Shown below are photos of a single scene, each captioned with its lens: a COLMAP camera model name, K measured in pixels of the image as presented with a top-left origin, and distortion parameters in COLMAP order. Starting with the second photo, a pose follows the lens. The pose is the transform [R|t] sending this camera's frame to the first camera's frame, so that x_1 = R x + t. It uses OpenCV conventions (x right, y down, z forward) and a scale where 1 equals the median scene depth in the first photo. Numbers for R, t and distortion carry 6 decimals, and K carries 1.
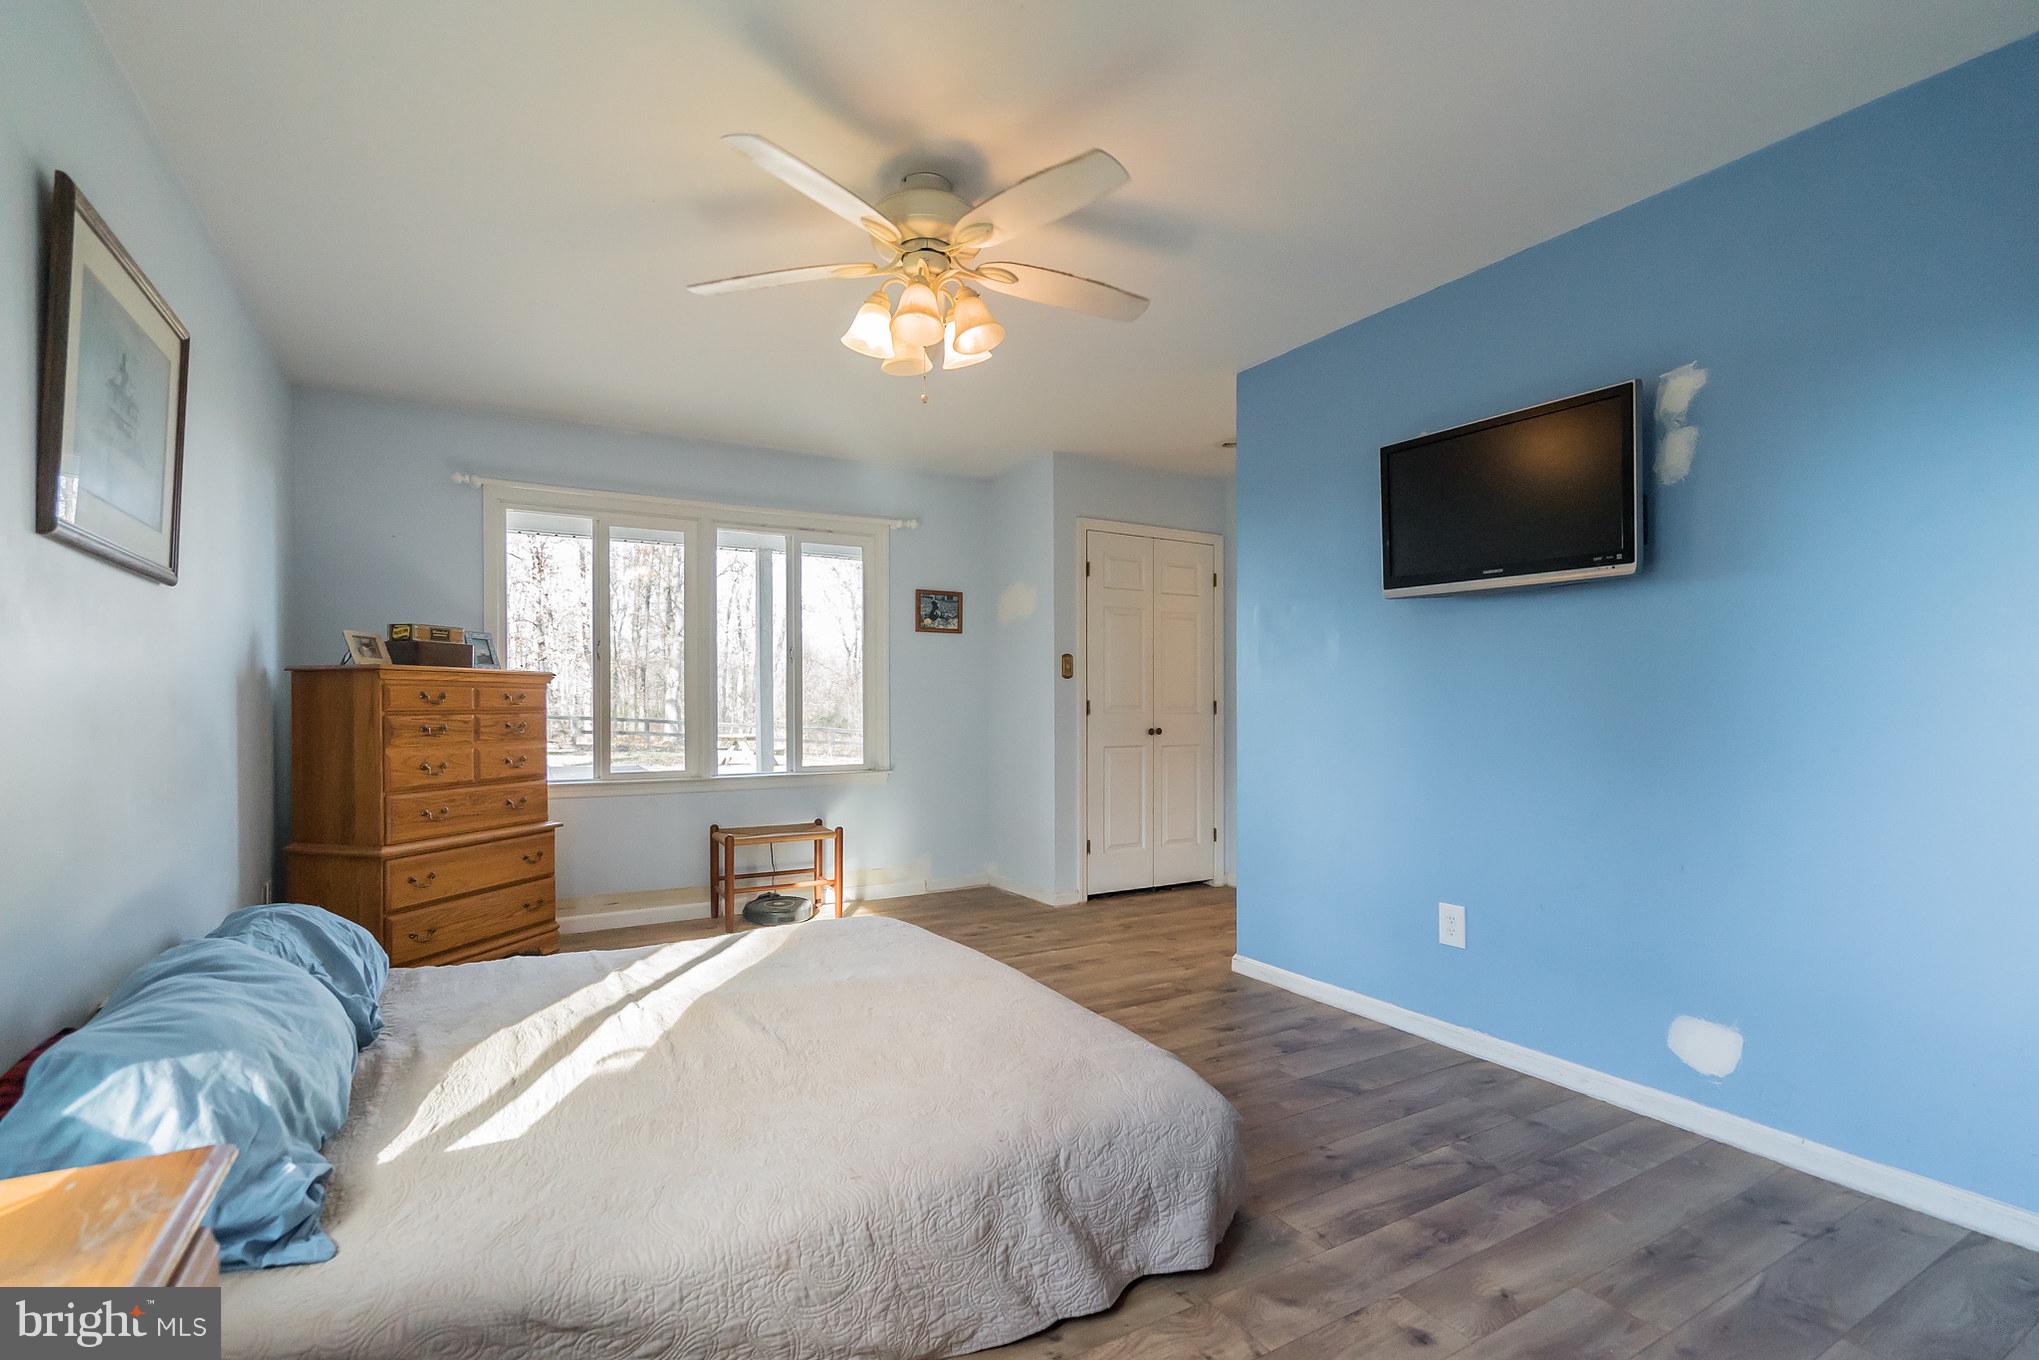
lens RADIAL K [[939.3, 0, 1018.6], [0, 939.3, 691.4], [0, 0, 1]] dist [-0.000135, -0.000840]
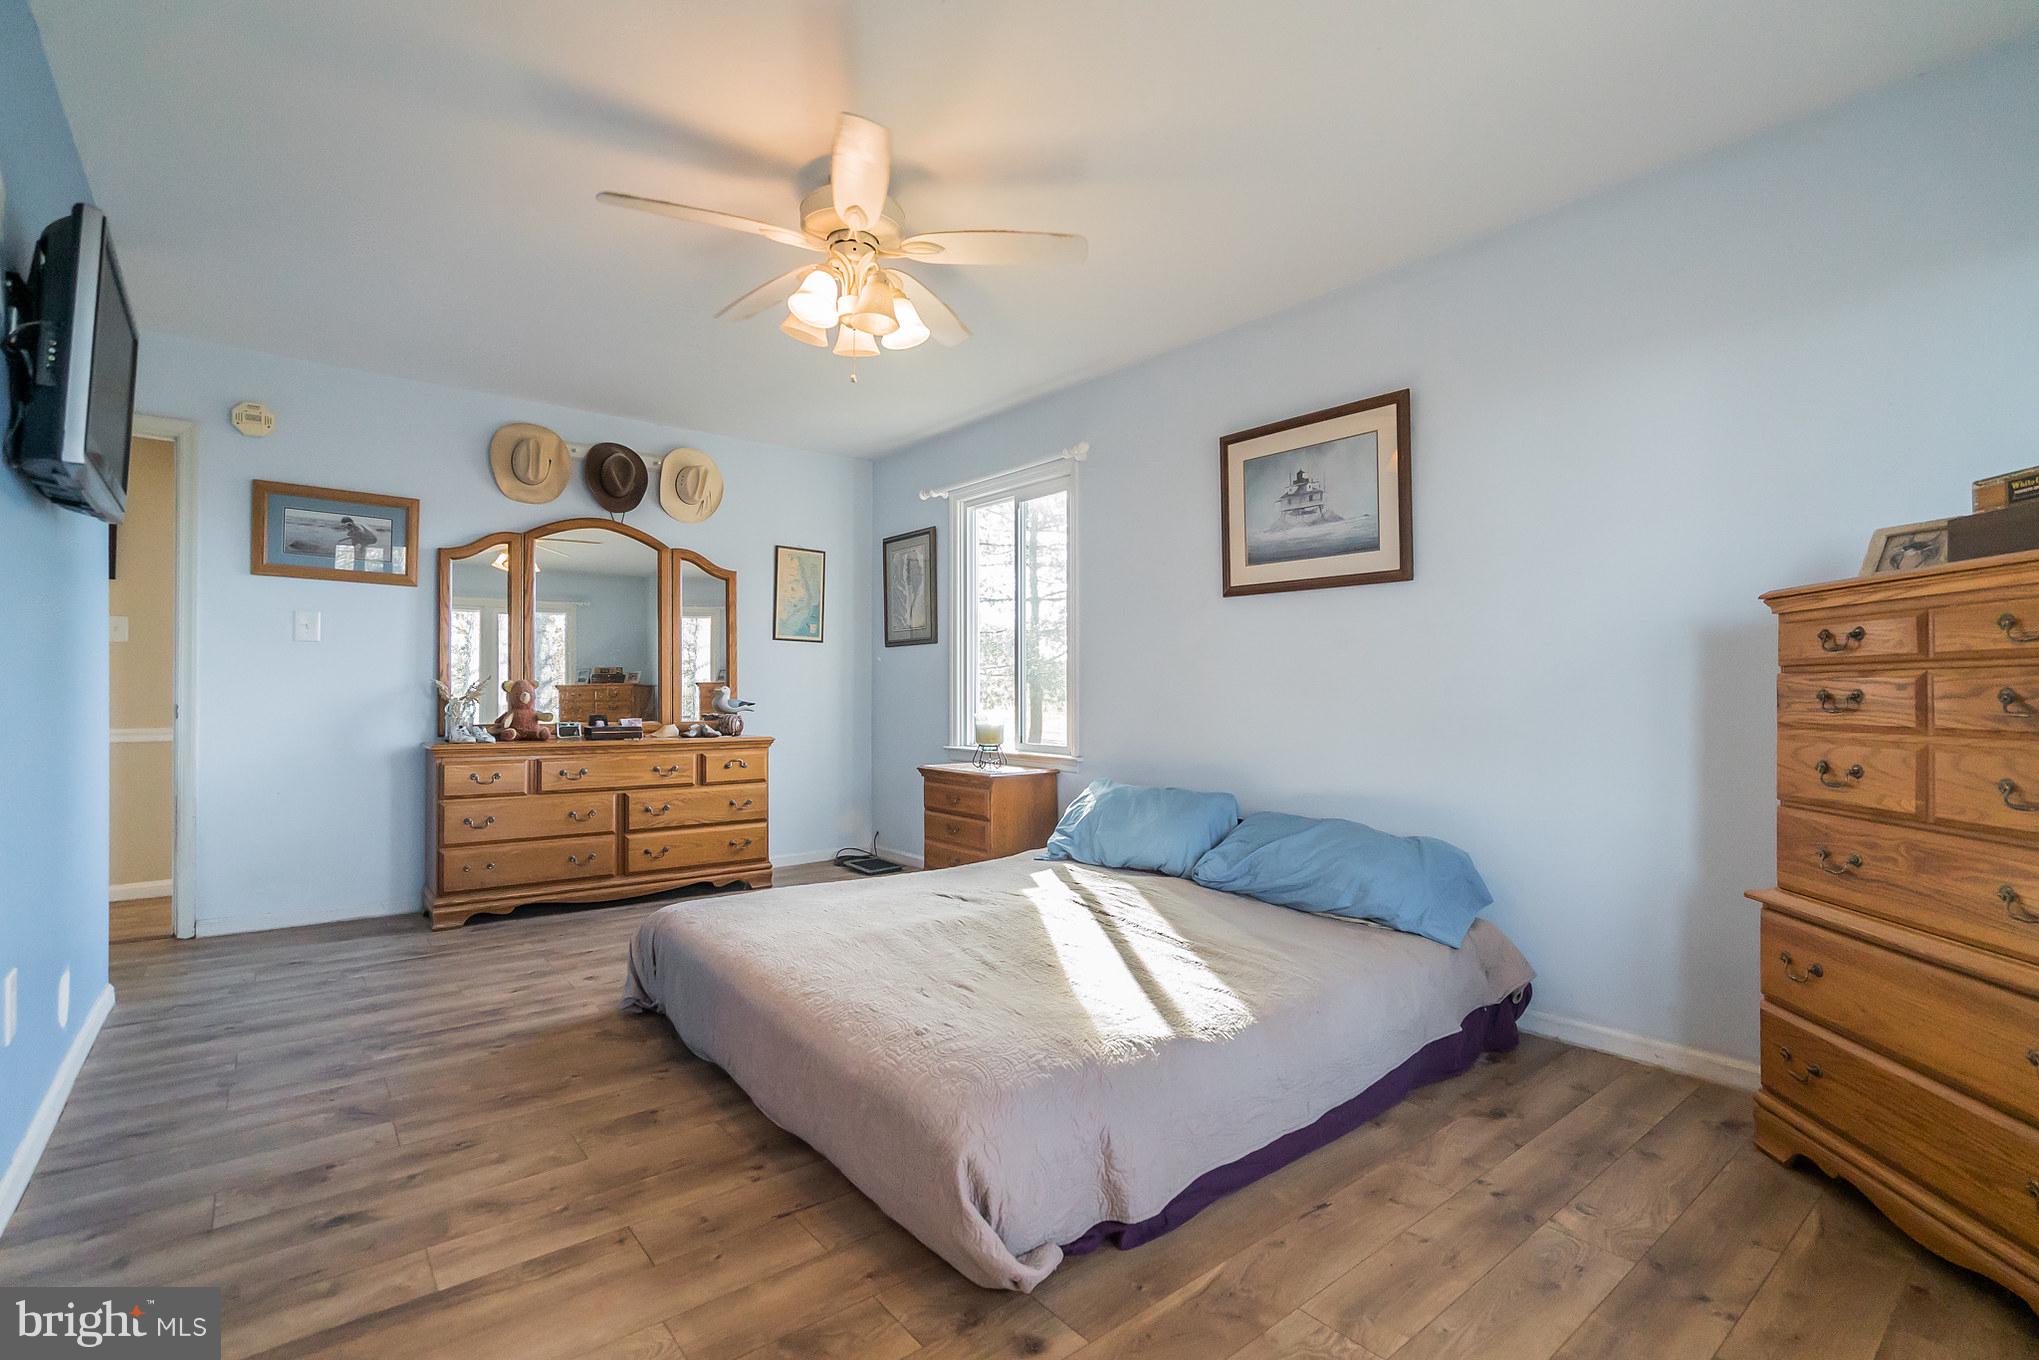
lens RADIAL K [[939.3, 0, 1009.1], [0, 939.3, 686.5], [0, 0, 1]] dist [-0.000135, -0.000840]
pose [[-0.990140, 0.000029, -0.140080, -0.099795], [0.002861, 0.999795, -0.020020, 0.047651], [0.140051, -0.020223, -0.989938, 1.628928]]
